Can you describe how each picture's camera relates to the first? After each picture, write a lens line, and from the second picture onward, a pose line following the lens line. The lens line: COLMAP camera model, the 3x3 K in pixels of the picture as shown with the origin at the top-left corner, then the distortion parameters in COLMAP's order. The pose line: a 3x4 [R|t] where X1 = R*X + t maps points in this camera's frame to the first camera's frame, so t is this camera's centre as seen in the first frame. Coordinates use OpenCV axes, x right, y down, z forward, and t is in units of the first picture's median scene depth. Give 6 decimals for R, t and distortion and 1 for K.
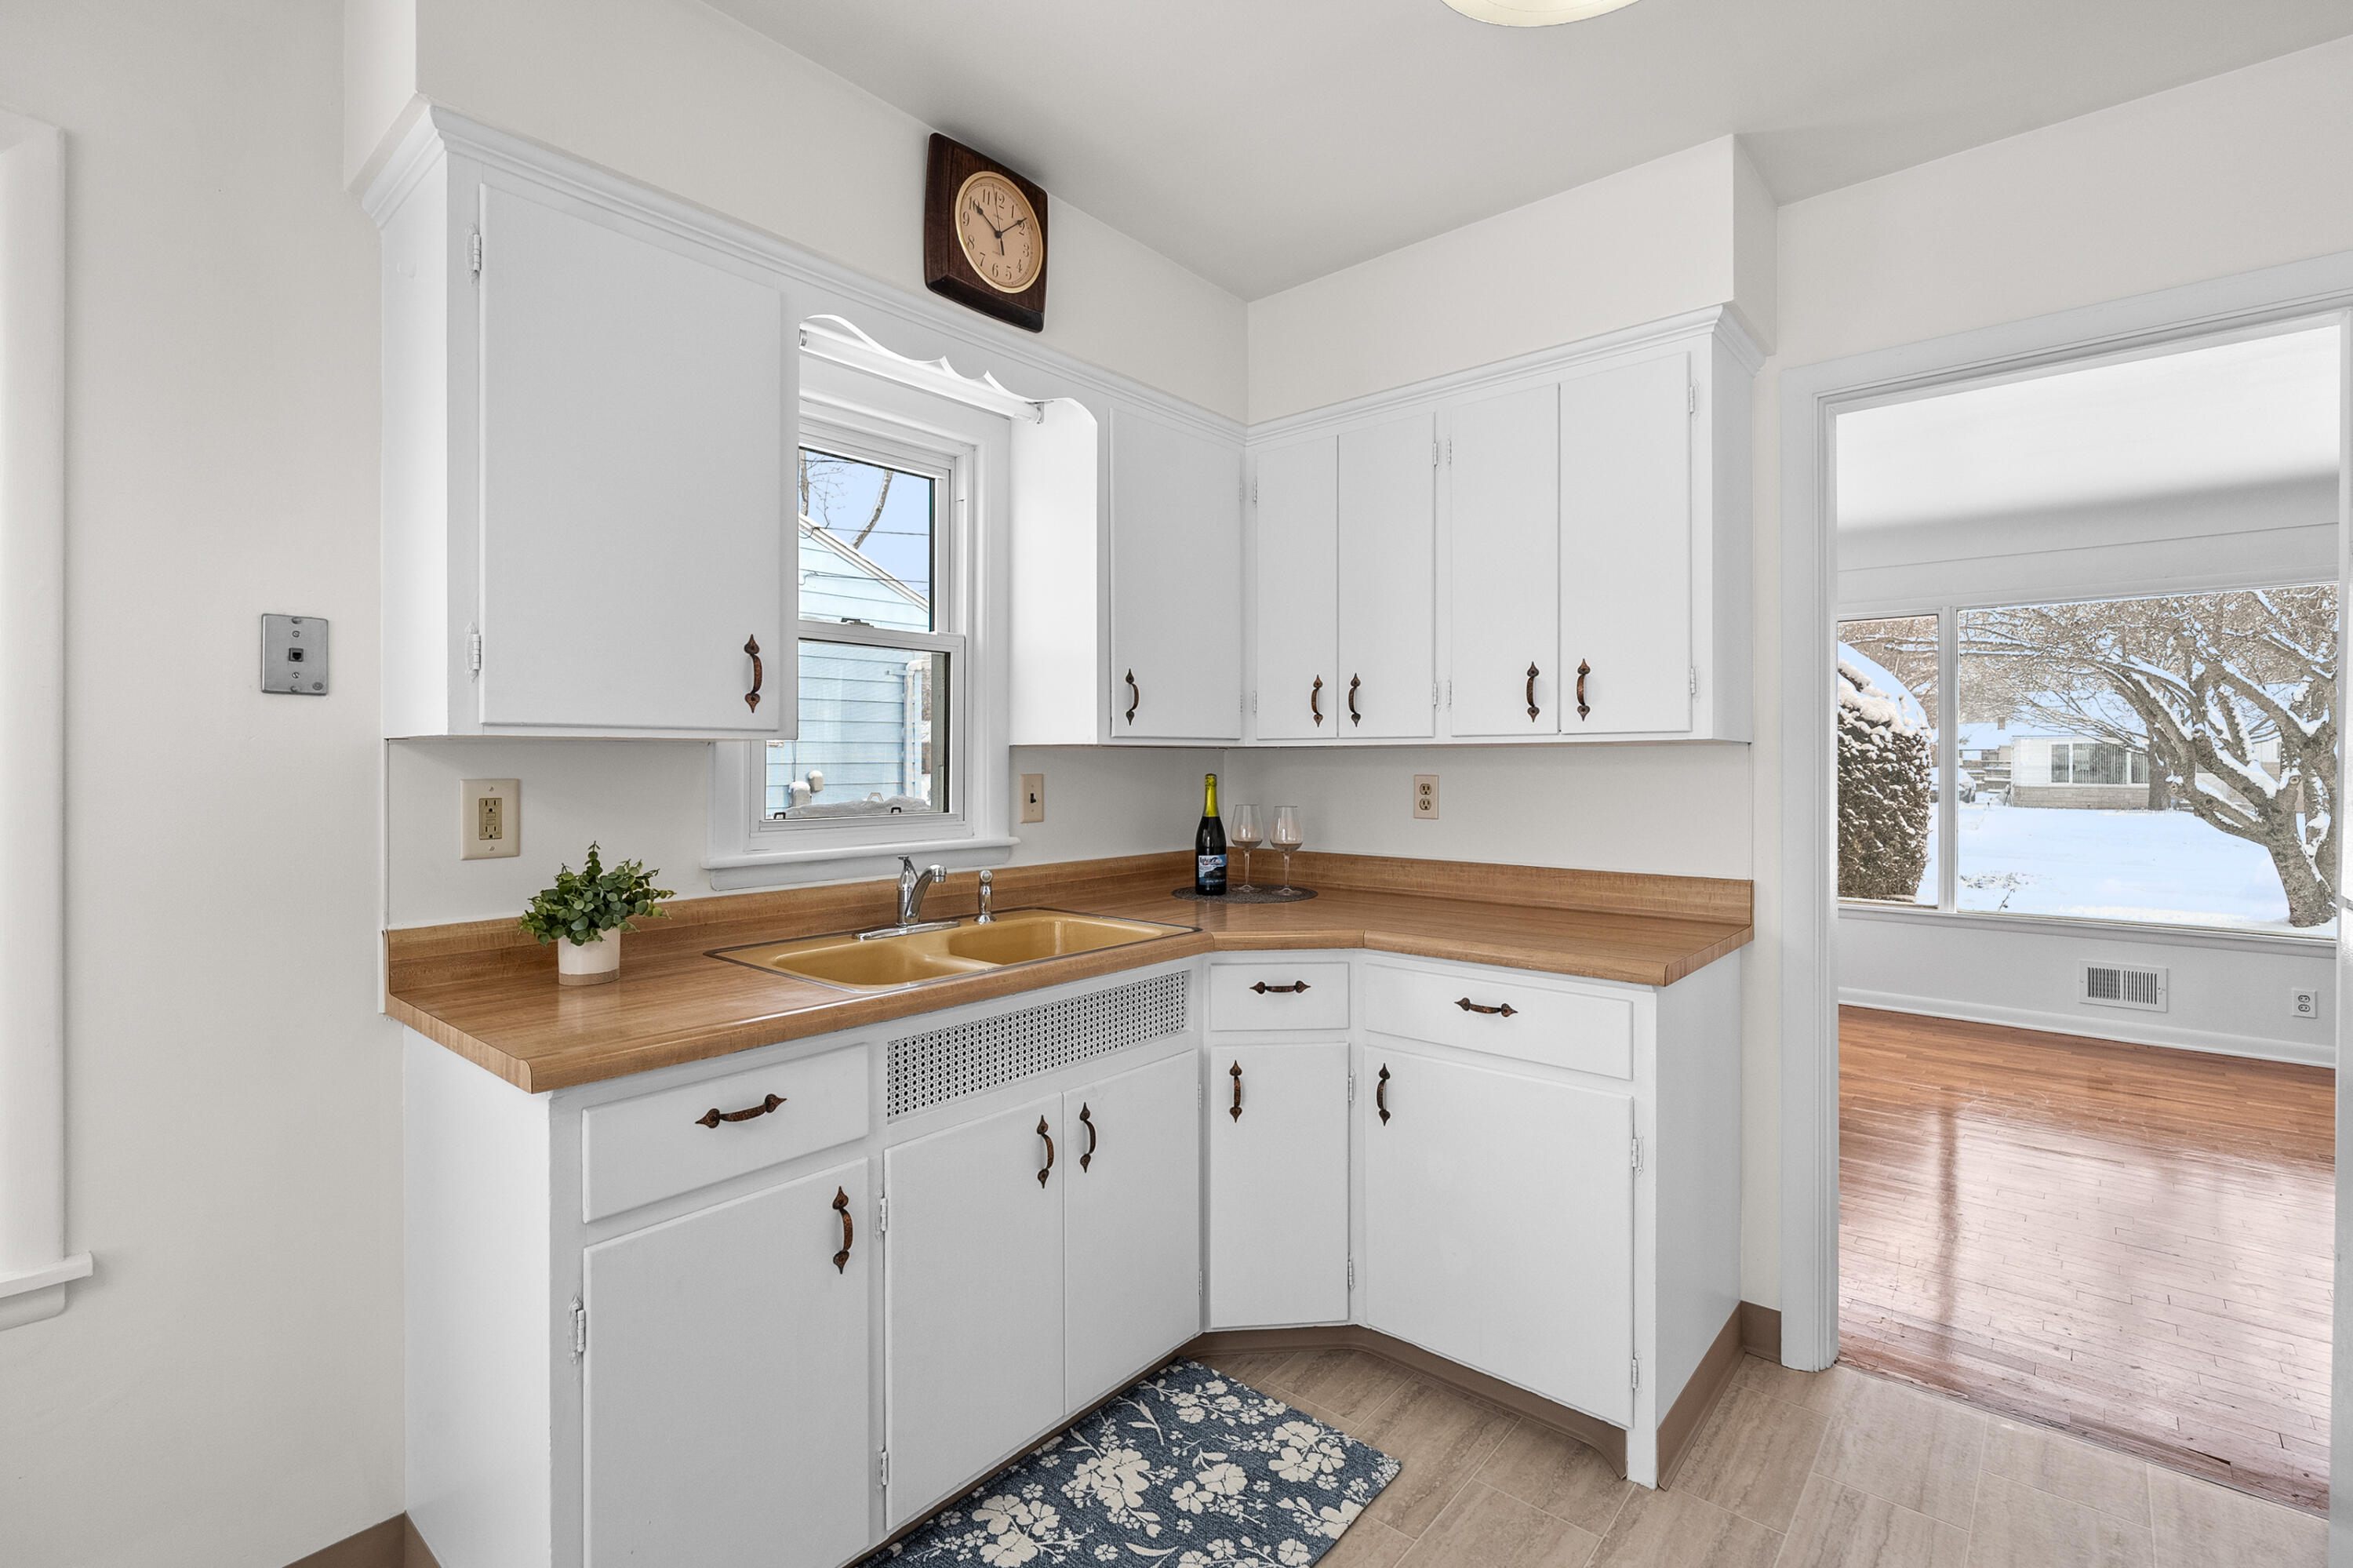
lens RADIAL K [[1067.7, 0, 1184.8], [0, 1067.7, 766.7], [0, 0, 1]] dist [0.000658, 0.000039]
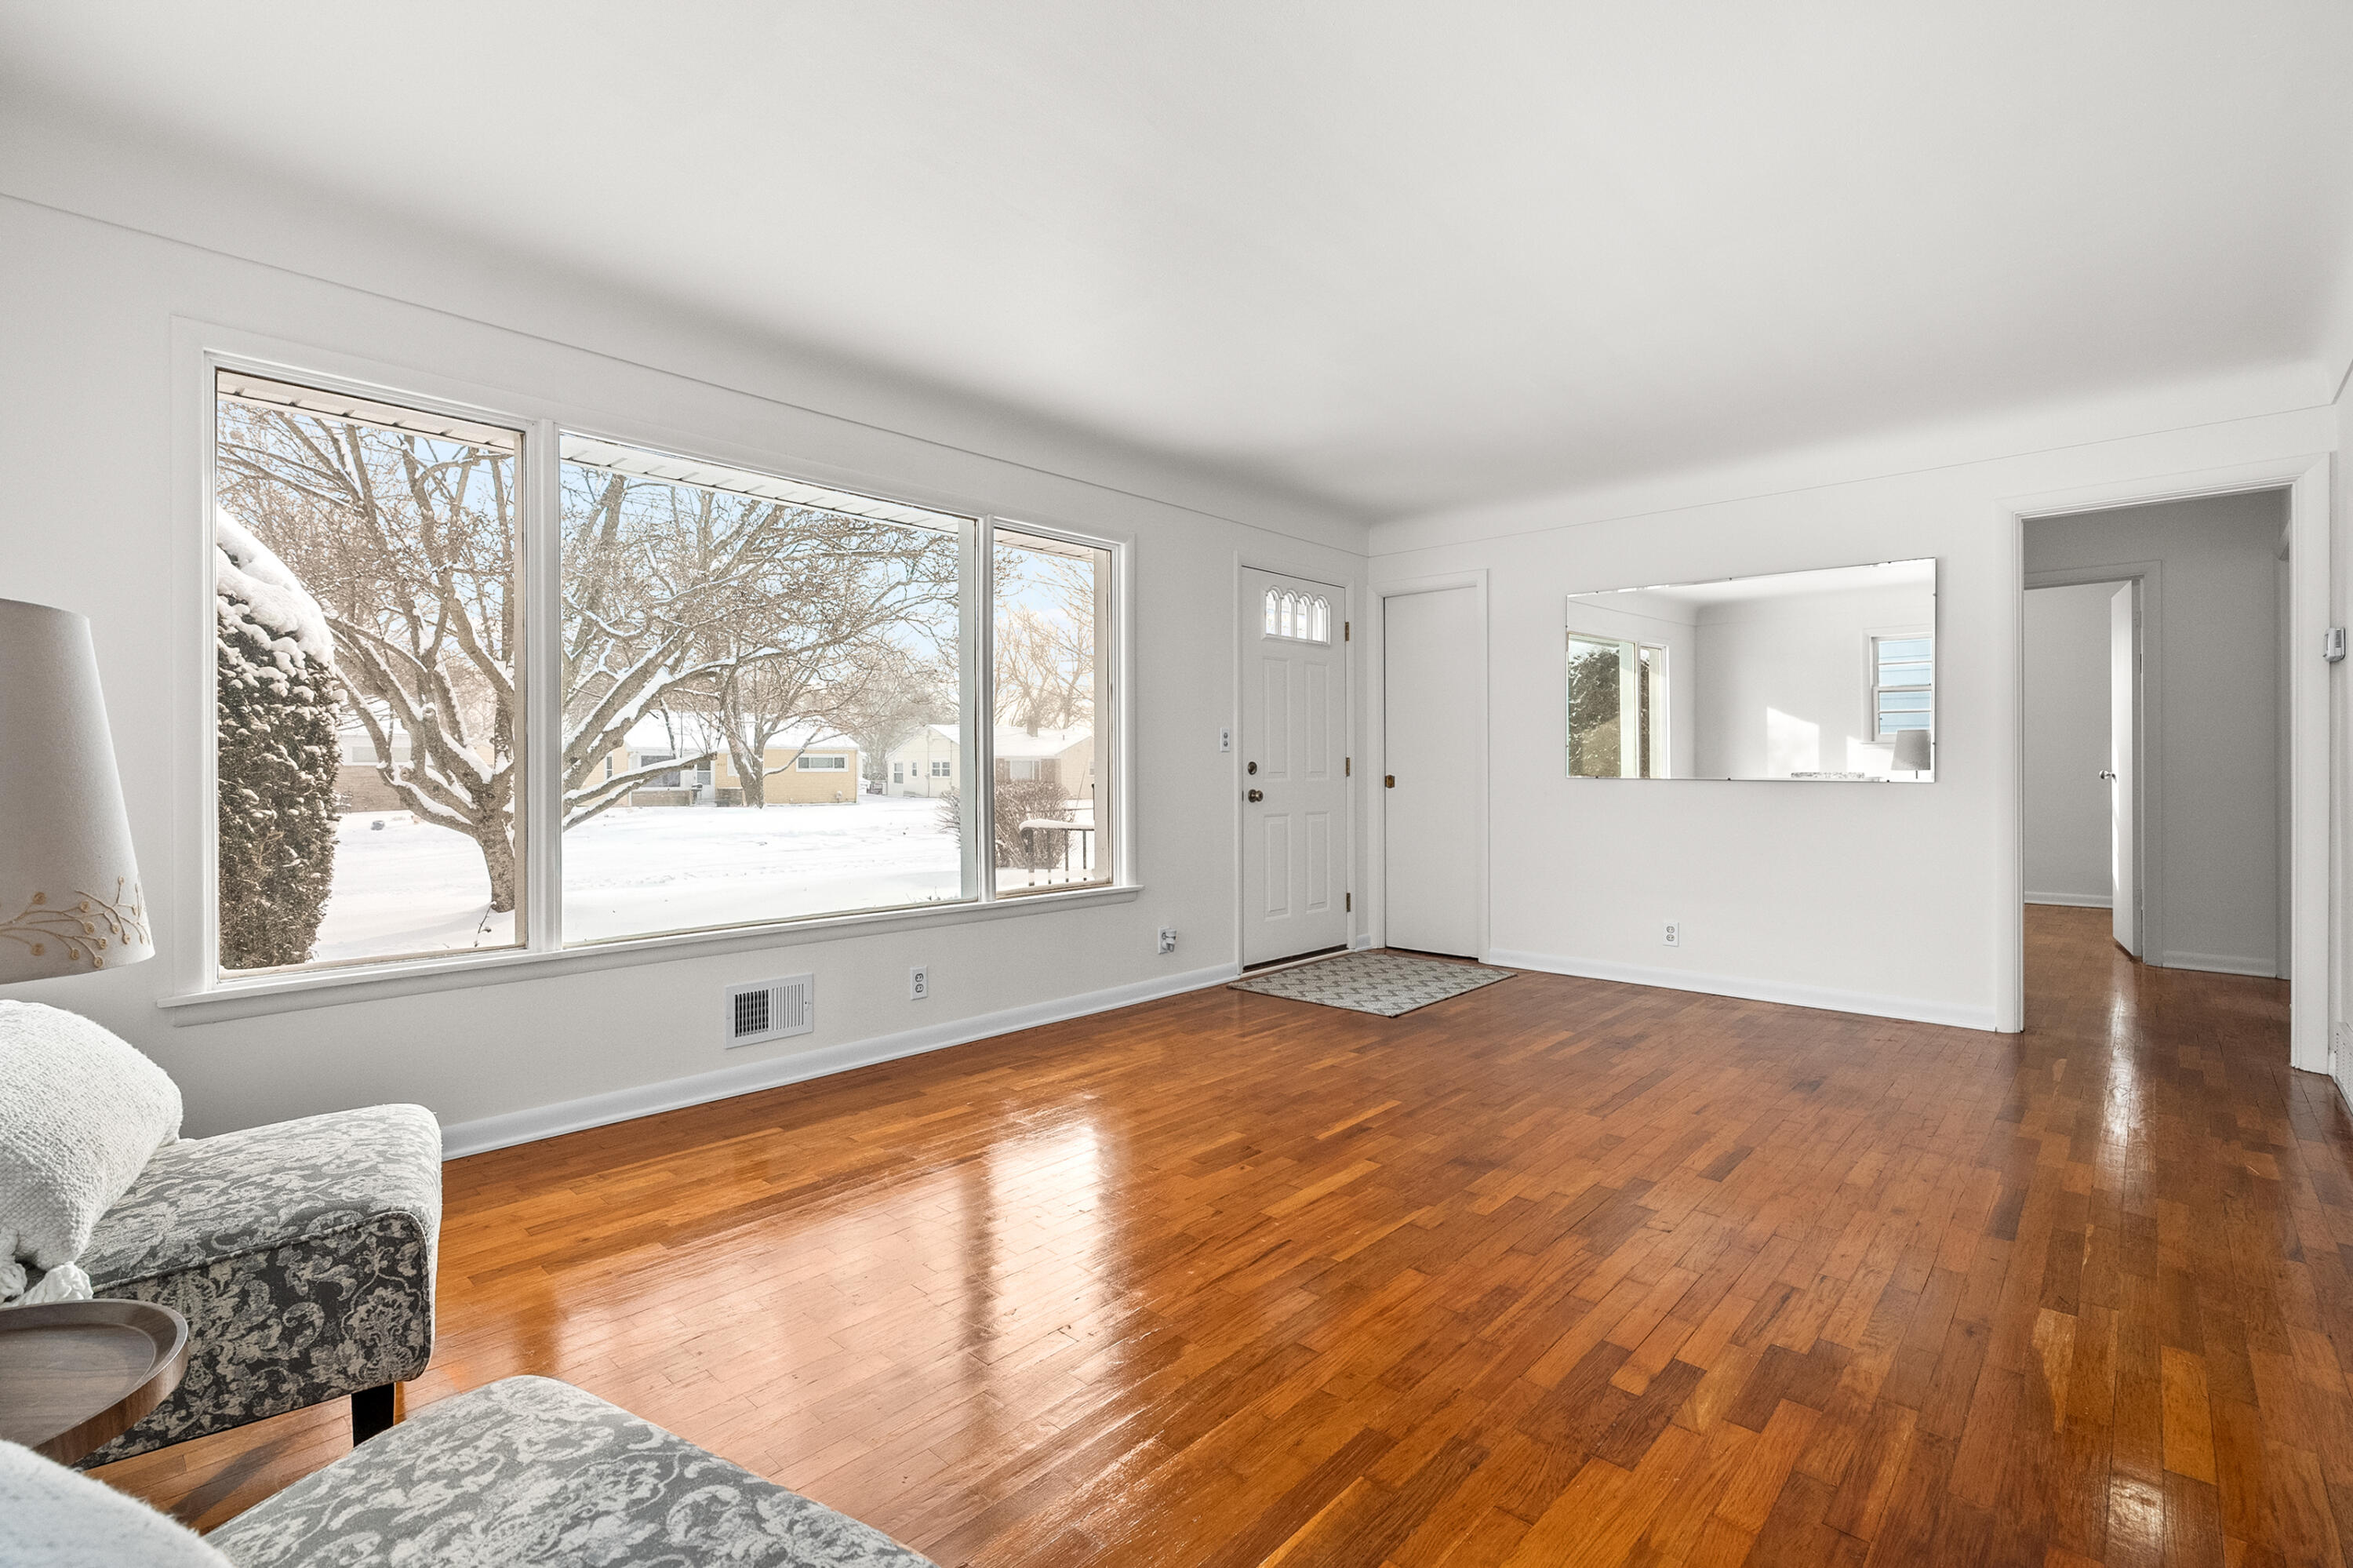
lens RADIAL K [[1067.7, 0, 1182.5], [0, 1067.7, 768.5], [0, 0, 1]] dist [0.000658, 0.000039]
pose [[0.045069, 0.000523, 0.998984, 0.123491], [0.005953, 0.999982, -0.000792, 0.032446], [-0.998966, 0.005983, 0.045065, 0.516659]]
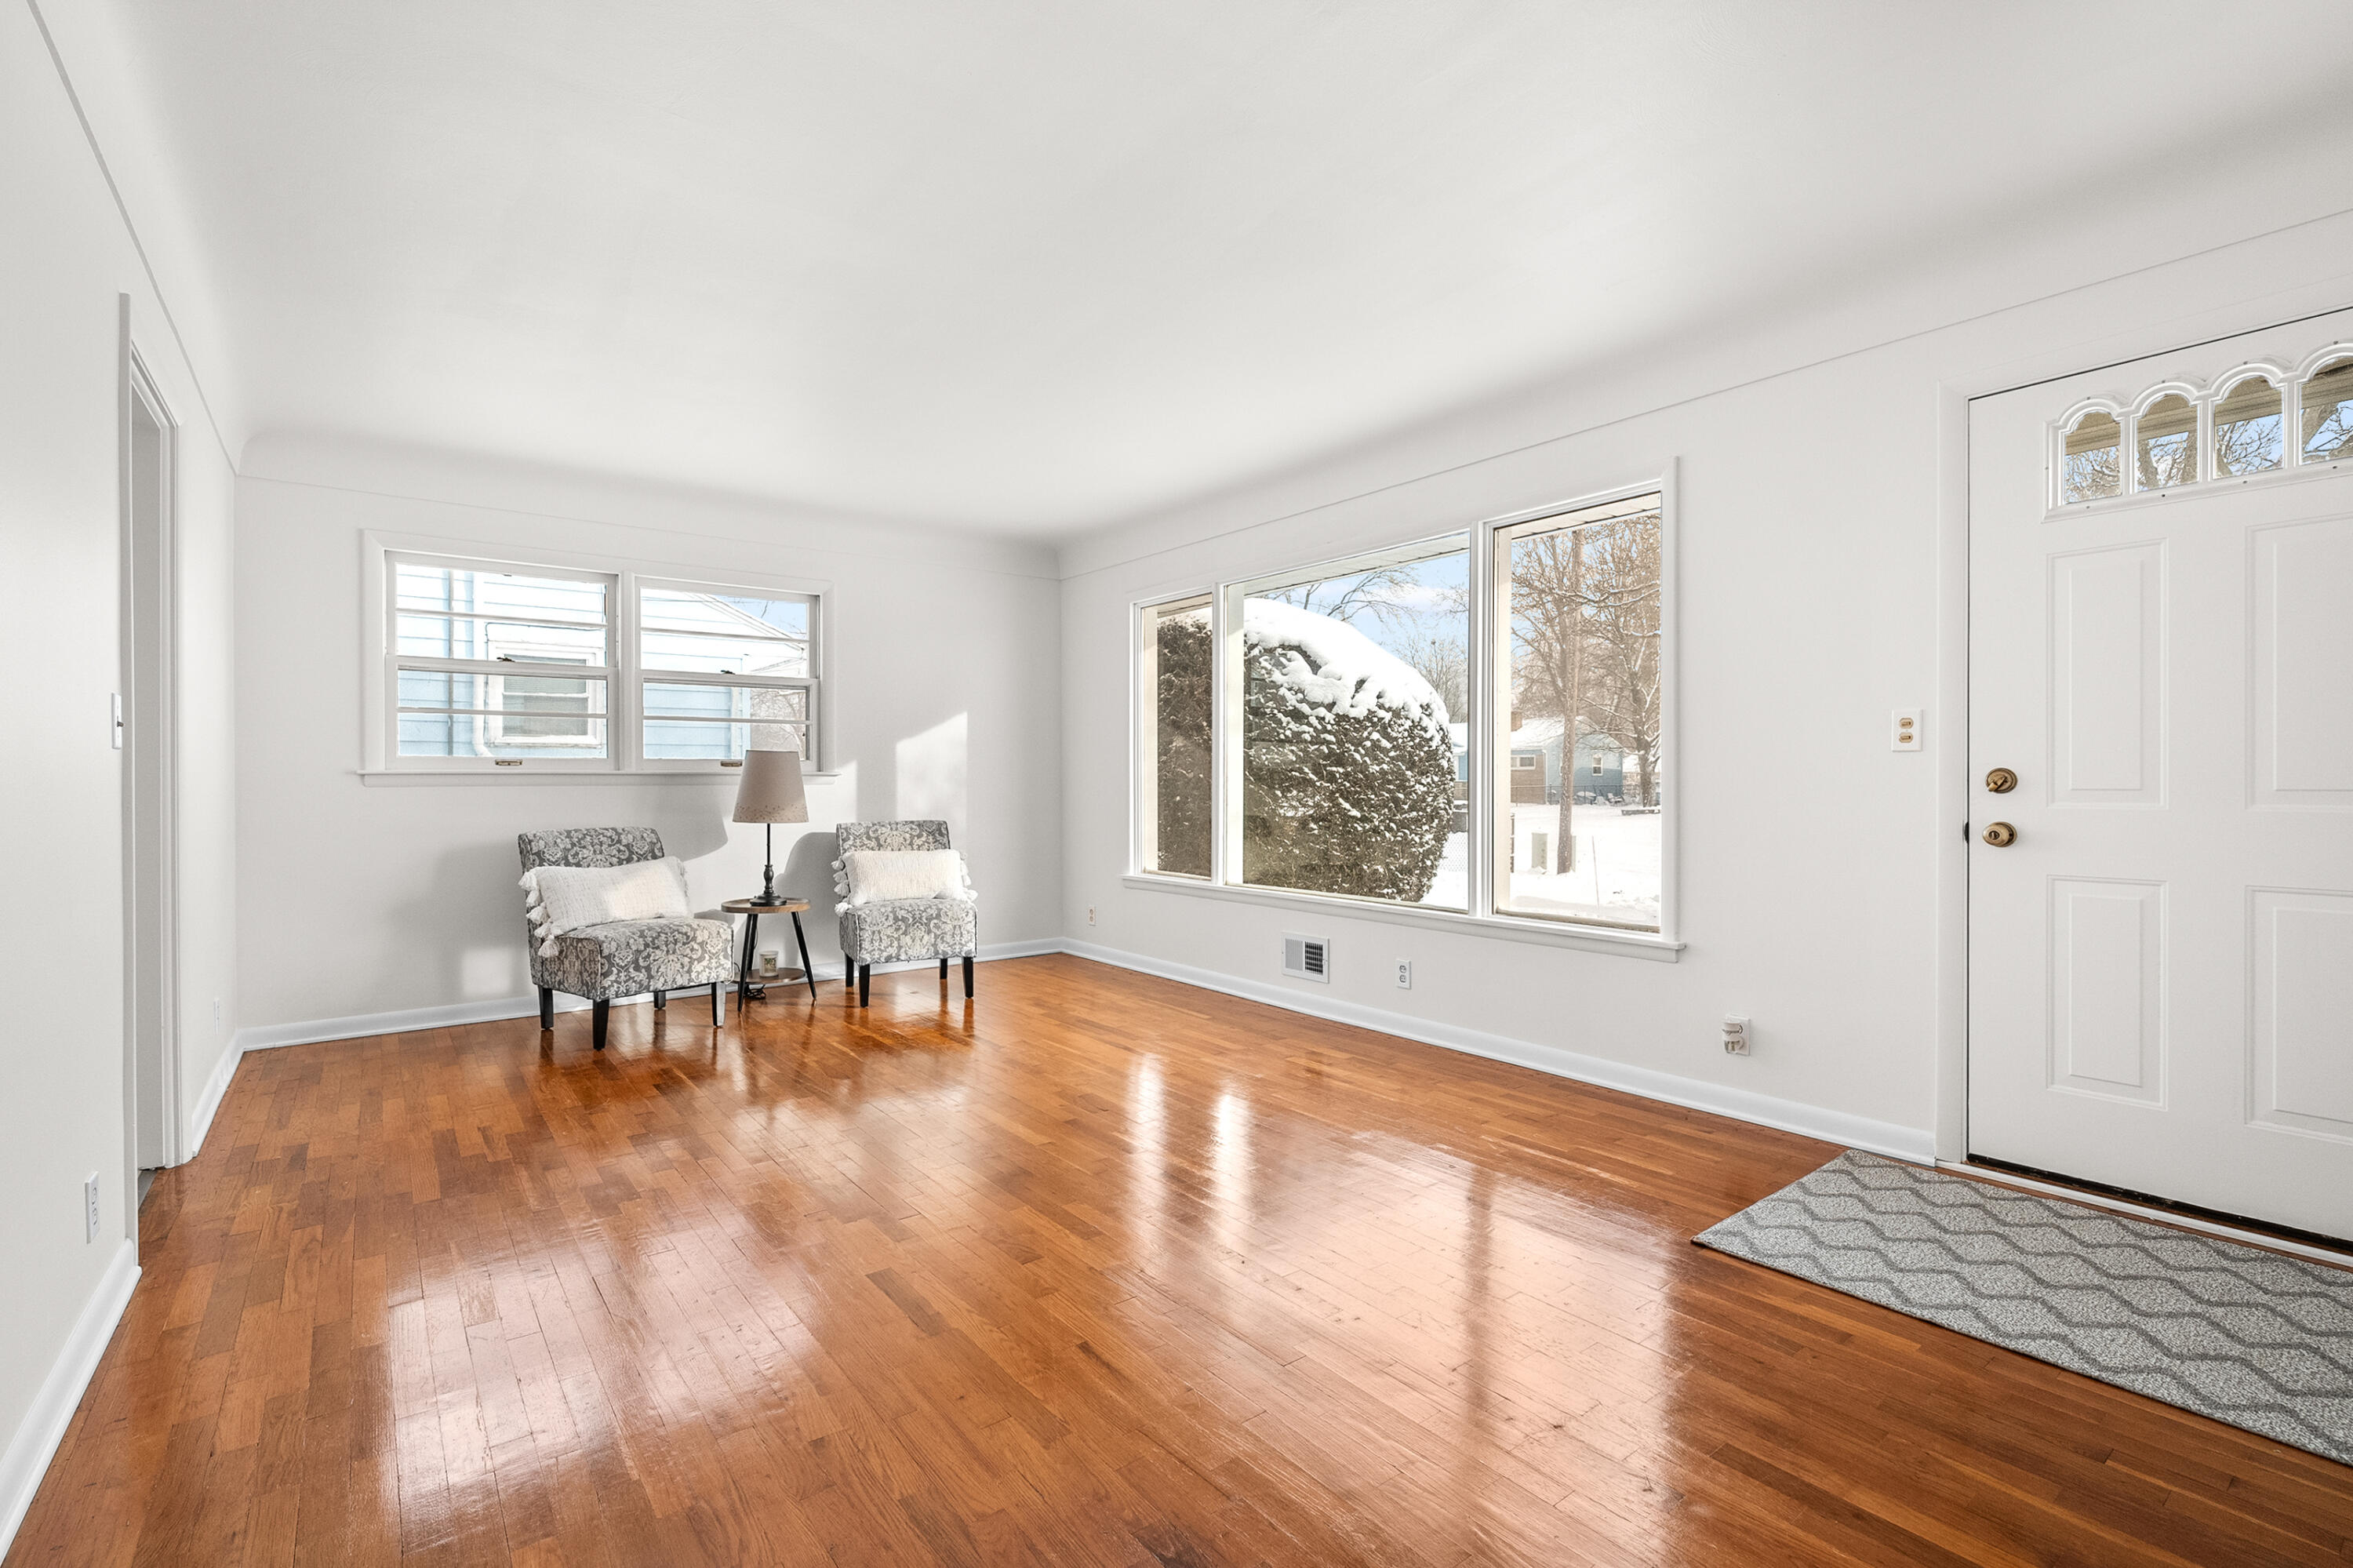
lens RADIAL K [[1067.7, 0, 1172.8], [0, 1067.7, 786.5], [0, 0, 1]] dist [0.000658, 0.000039]
pose [[0.978120, 0.003592, -0.208012, 0.724526], [-0.003600, 0.999993, 0.000342, 0.035354], [0.208012, 0.000415, 0.978126, 0.005758]]
